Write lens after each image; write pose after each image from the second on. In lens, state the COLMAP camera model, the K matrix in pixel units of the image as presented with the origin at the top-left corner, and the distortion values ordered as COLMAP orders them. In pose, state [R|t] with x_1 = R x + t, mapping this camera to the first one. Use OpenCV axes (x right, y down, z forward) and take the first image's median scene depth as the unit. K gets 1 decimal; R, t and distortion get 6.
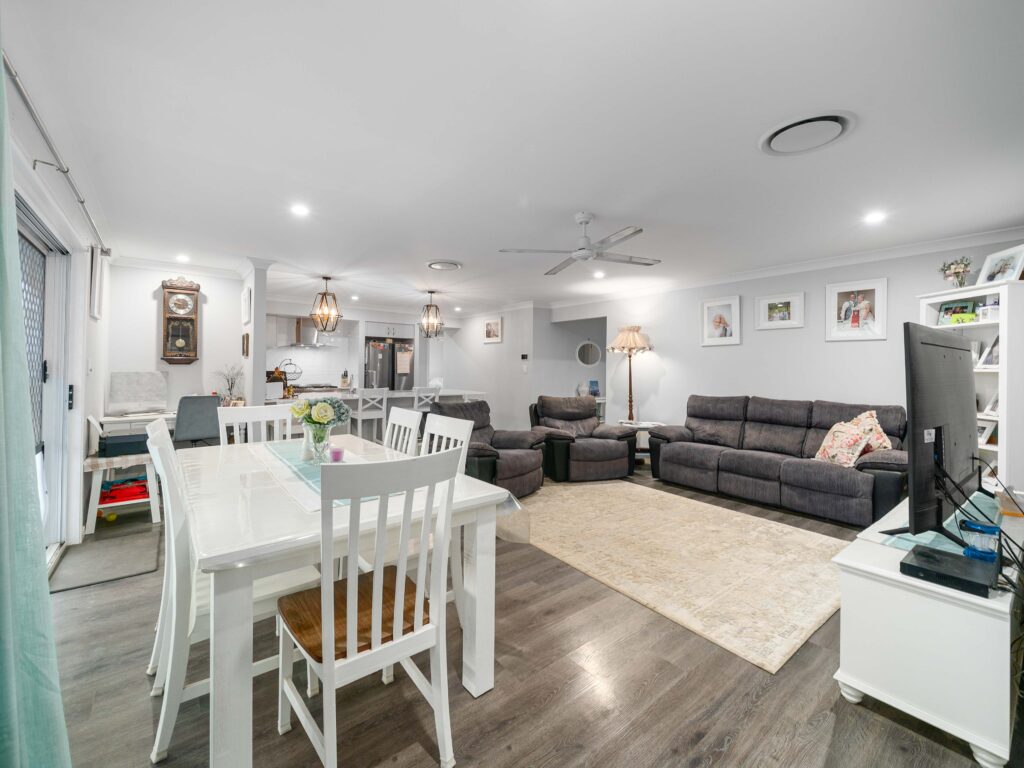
lens RADIAL K [[421.8, 0, 505.3], [0, 421.8, 364.5], [0, 0, 1]] dist [0.000232, -0.003928]
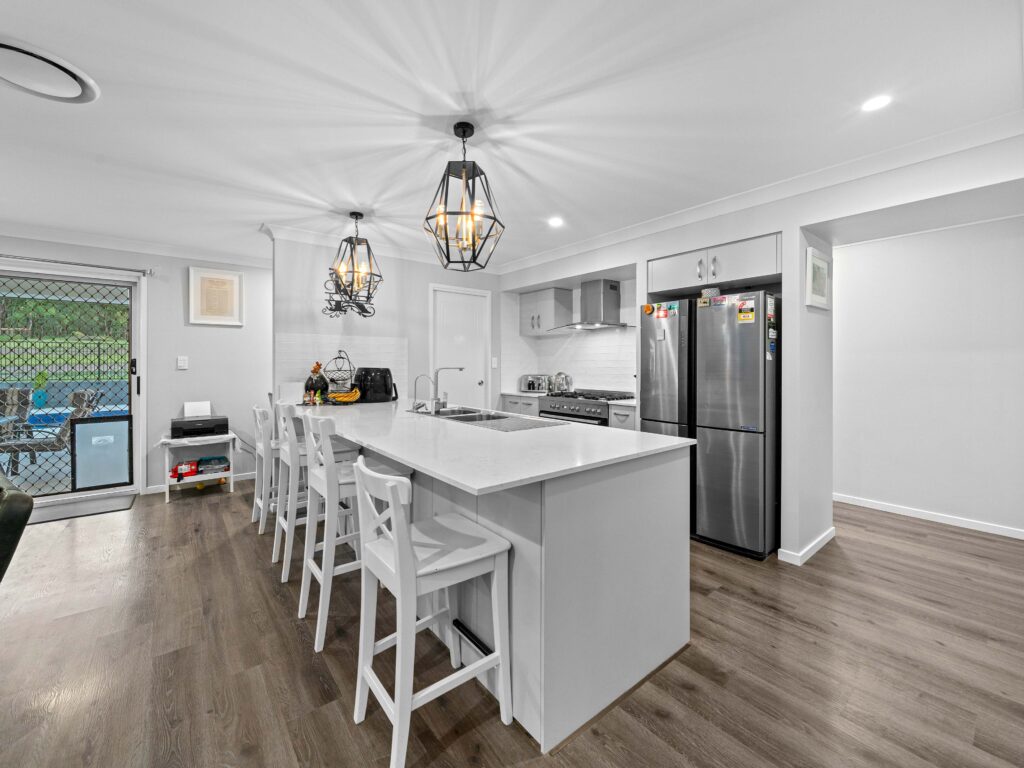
lens RADIAL K [[421.8, 0, 505.3], [0, 421.8, 364.5], [0, 0, 1]] dist [0.000232, -0.003928]
pose [[-0.014220, -0.012682, -0.999818, 0.197247], [0.007397, 0.999891, -0.012788, 0.023042], [0.999872, -0.007578, -0.014125, 1.378019]]
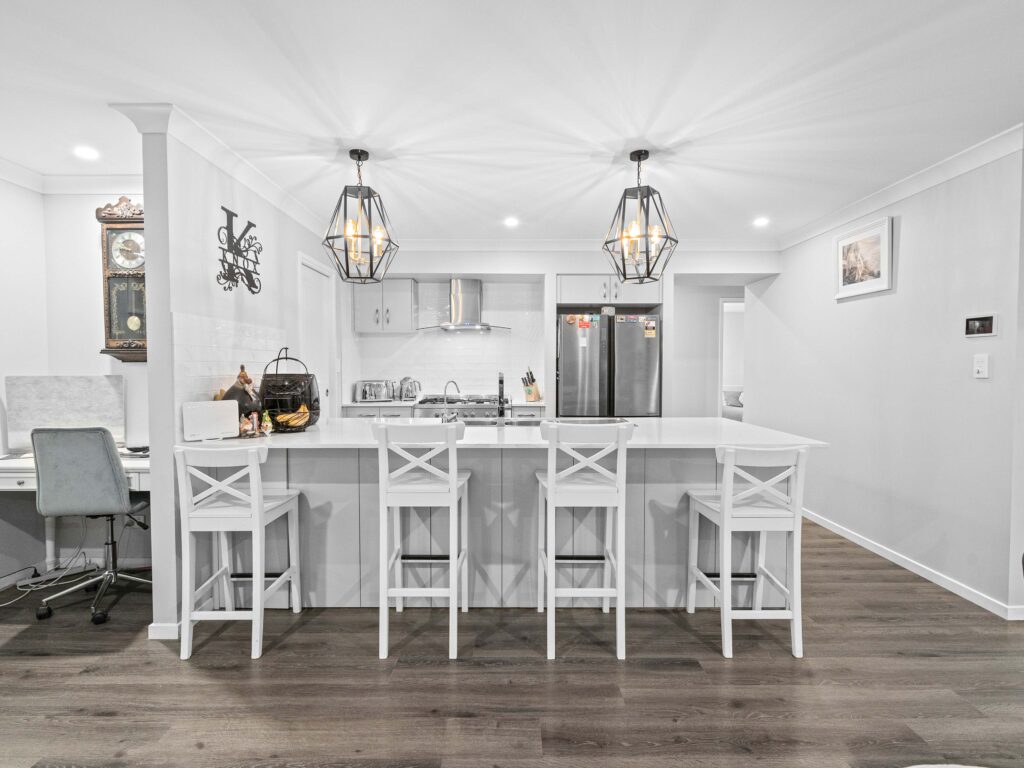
lens RADIAL K [[516.6, 0, 512.9], [0, 516.6, 386.5], [0, 0, 1]] dist [-0.000563, 0.000029]
pose [[0.782950, 0.013140, -0.621946, 0.023773], [0.014956, 0.999090, 0.039935, 0.011377], [0.621905, -0.040569, 0.782041, 0.779307]]
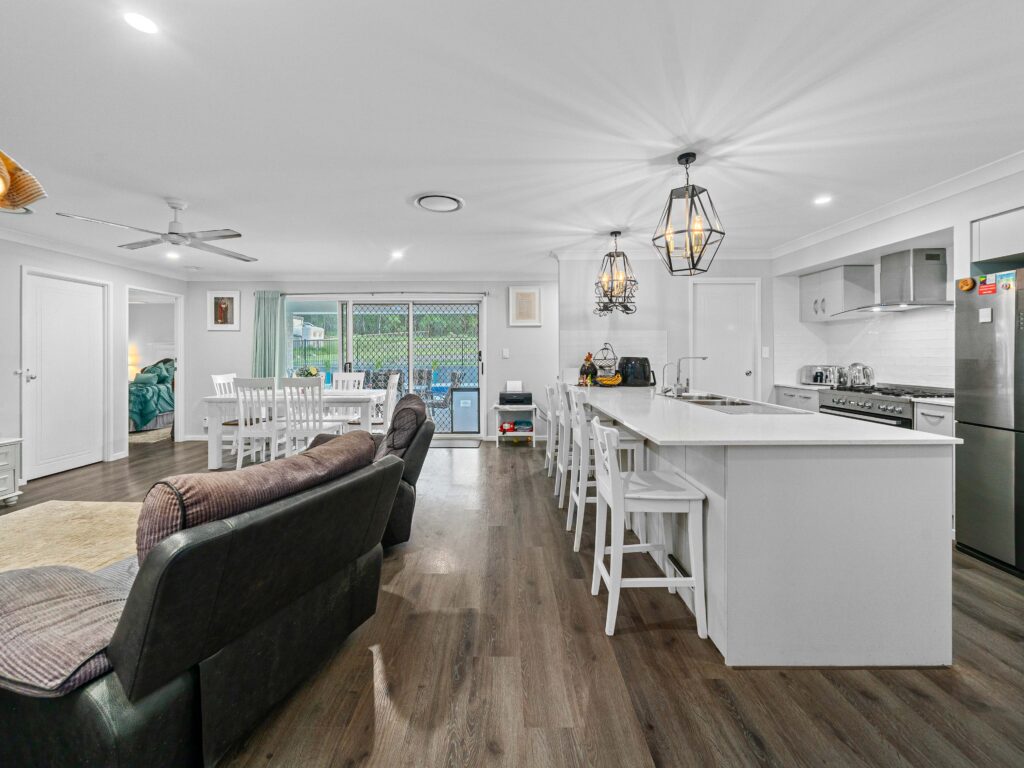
lens RADIAL K [[417.5, 0, 503.9], [0, 417.5, 355.0], [0, 0, 1]] dist [0.001289, -0.000044]
pose [[-0.629559, -0.010802, -0.776877, 0.306549], [-0.000024, 0.999904, -0.013883, 0.025382], [0.776952, -0.008722, -0.629499, 1.477537]]
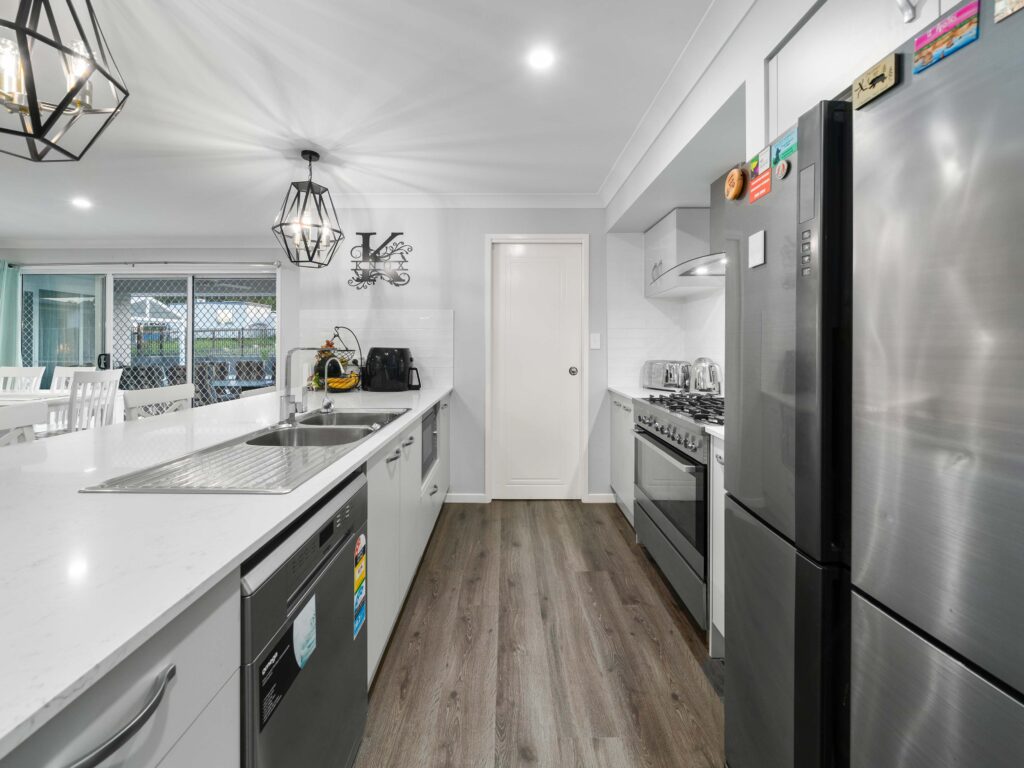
lens RADIAL K [[409.2, 0, 501.4], [0, 409.2, 344.6], [0, 0, 1]] dist [0.000110, -0.000035]
pose [[-0.637718, -0.011065, -0.770190, -0.228273], [-0.002520, 0.999921, -0.012278, 0.019784], [0.770266, -0.005889, -0.637696, 1.647578]]
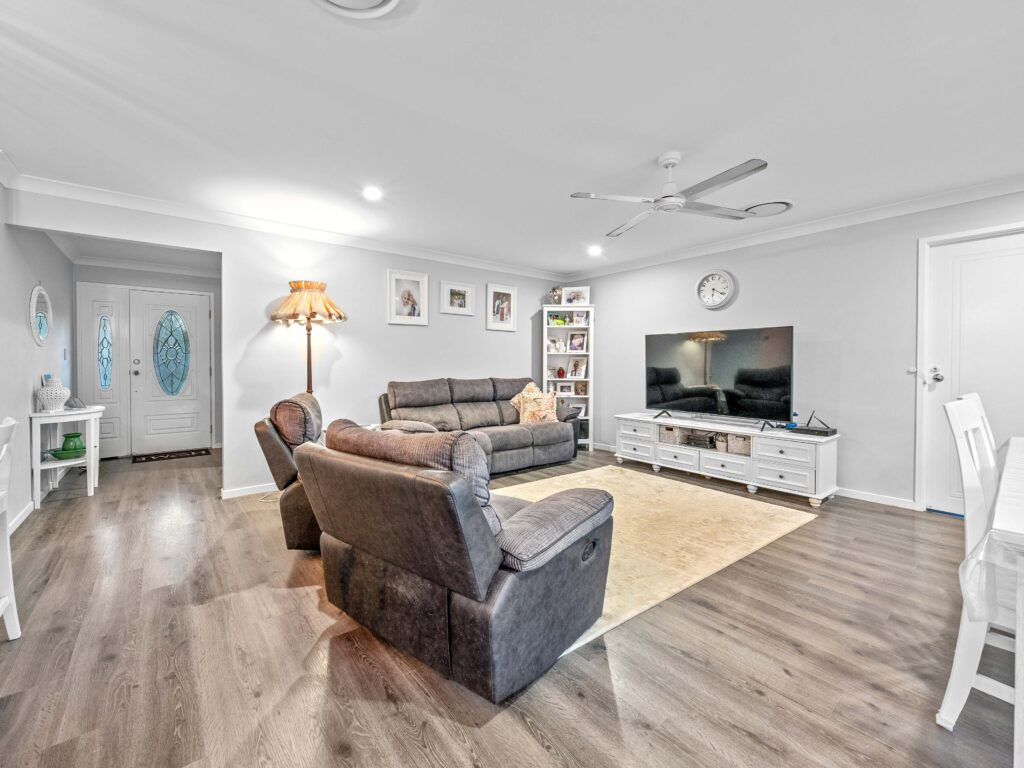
lens RADIAL K [[421.8, 0, 505.3], [0, 421.8, 364.5], [0, 0, 1]] dist [0.000232, -0.003928]
pose [[0.000919, -0.006917, 0.999976, -0.430596], [-0.008593, 0.999939, 0.006925, 0.034426], [-0.999963, -0.008599, 0.000860, 0.874128]]
